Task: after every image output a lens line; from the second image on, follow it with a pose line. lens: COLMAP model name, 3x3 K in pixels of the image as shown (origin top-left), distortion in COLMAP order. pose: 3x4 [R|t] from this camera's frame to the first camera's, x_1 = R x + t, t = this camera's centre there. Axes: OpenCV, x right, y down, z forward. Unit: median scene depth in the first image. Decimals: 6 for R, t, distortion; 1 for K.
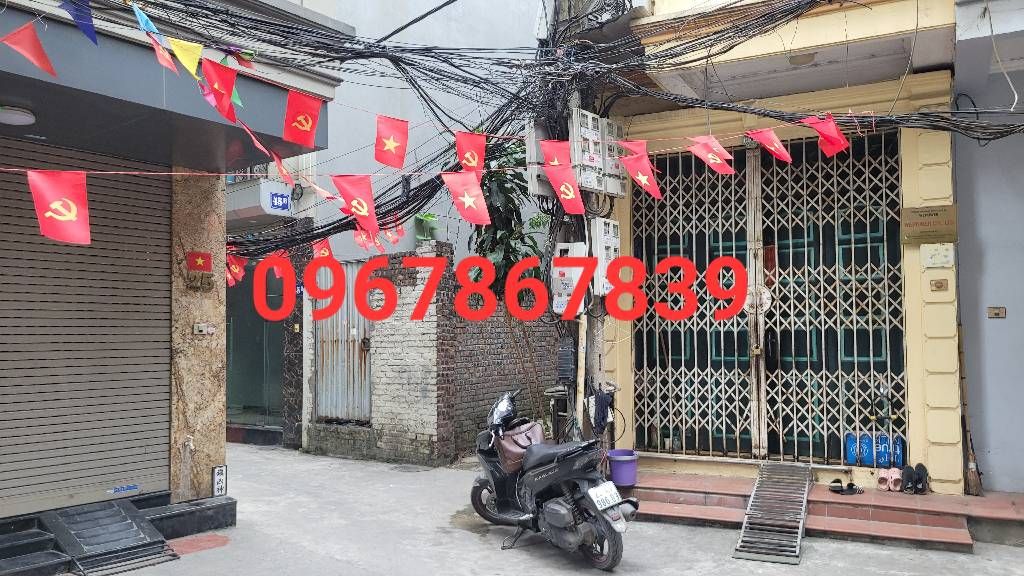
lens RADIAL K [[831.2, 0, 510.7], [0, 831.2, 297.0], [0, 0, 1]] dist [0.032867, 0.001451]
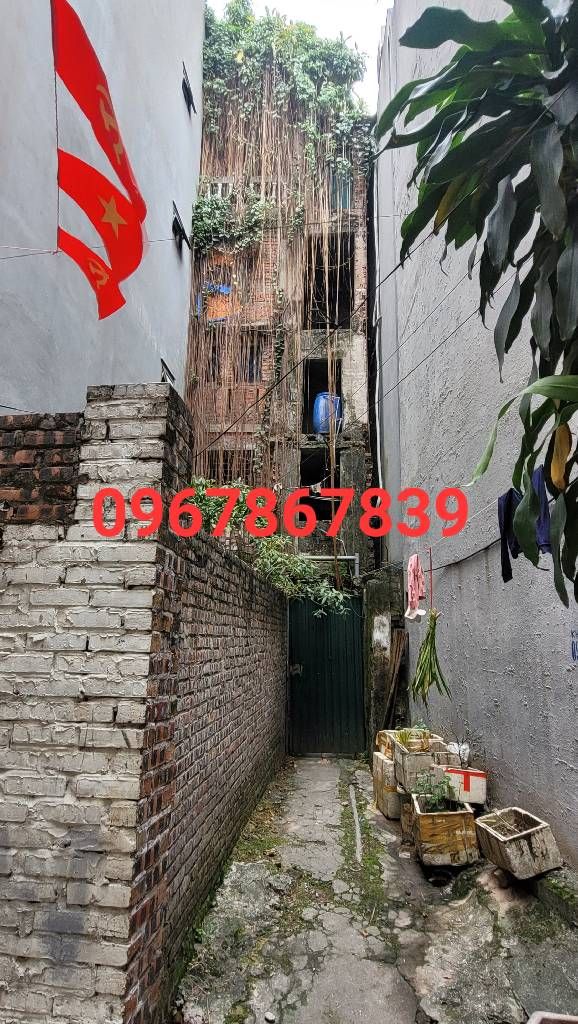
lens RADIAL K [[575.1, 0, 278.9], [0, 575.1, 505.8], [0, 0, 1]] dist [0.003392, 0.000389]
pose [[0.875034, 0.141223, 0.463003, -0.183102], [-0.051642, 0.978272, -0.200790, 0.021758], [-0.481299, 0.151788, 0.863315, 0.997132]]
